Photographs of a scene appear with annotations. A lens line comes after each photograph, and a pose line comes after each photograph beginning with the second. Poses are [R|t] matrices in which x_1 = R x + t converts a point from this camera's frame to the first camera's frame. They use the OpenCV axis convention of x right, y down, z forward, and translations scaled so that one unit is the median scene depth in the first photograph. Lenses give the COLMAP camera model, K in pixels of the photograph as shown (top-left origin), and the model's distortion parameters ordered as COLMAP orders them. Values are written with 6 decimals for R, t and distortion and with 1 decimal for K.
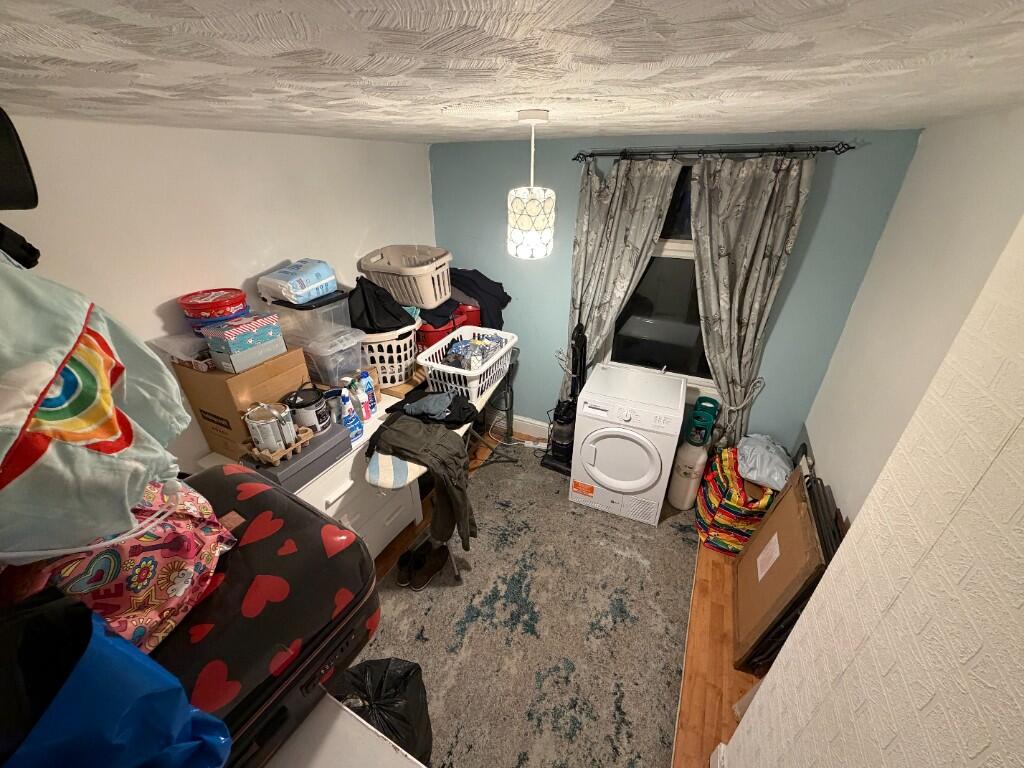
lens RADIAL K [[406.6, 0, 506.3], [0, 406.6, 384.1], [0, 0, 1]] dist [0.000197, -0.000193]
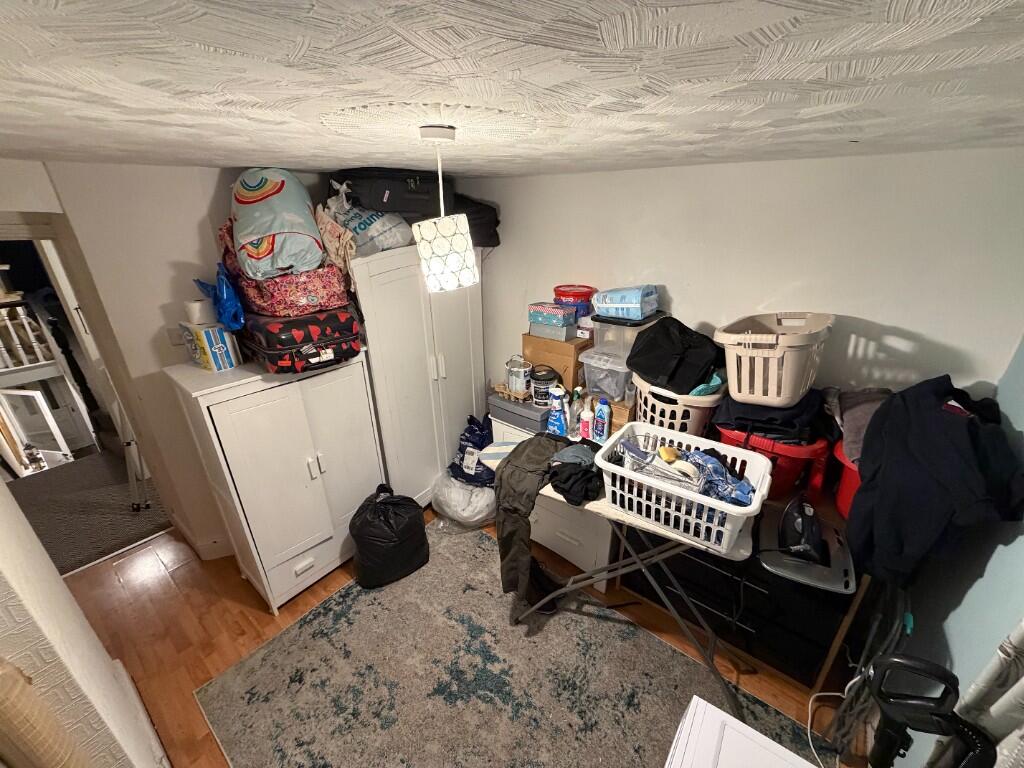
lens RADIAL K [[406.6, 0, 507.7], [0, 406.6, 381.6], [0, 0, 1]] dist [0.000197, -0.000193]
pose [[-0.208303, 0.387390, -0.898075, 0.567911], [-0.461097, 0.770879, 0.439472, -0.386643], [0.862554, 0.505643, 0.018048, 0.757458]]
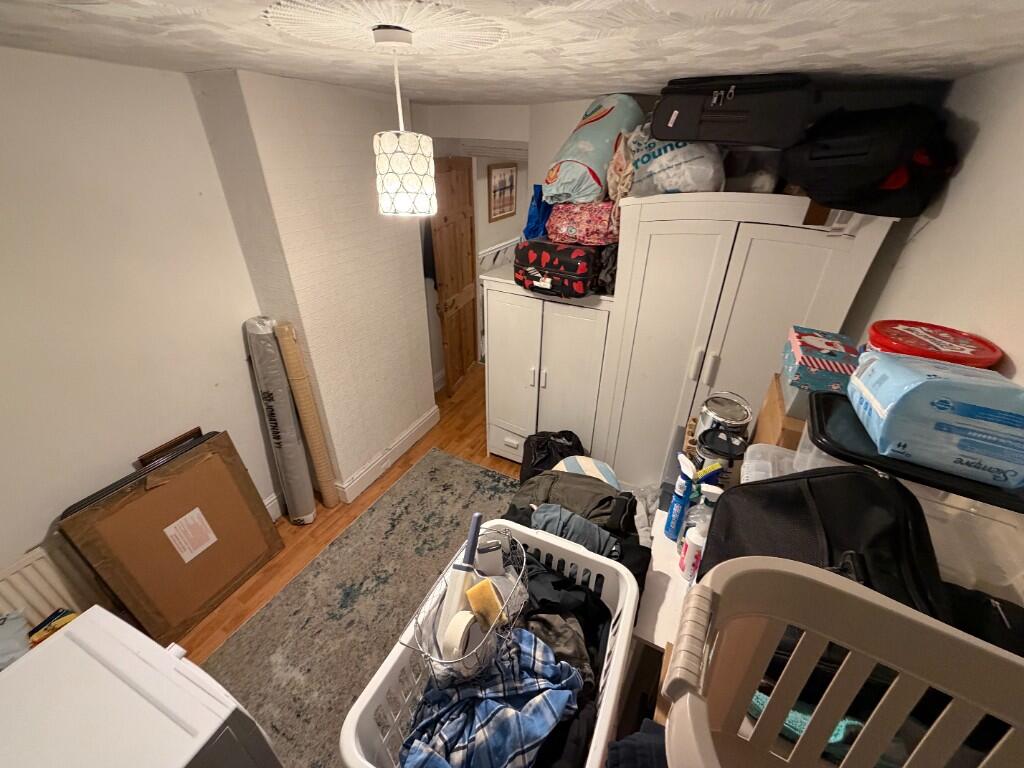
lens RADIAL K [[406.6, 0, 510.2], [0, 406.6, 383.8], [0, 0, 1]] dist [0.000197, -0.000193]
pose [[-0.999928, -0.009499, -0.007388, -0.091398], [-0.011264, 0.522743, 0.852416, -0.543838], [-0.004235, 0.852437, -0.522812, 1.102352]]
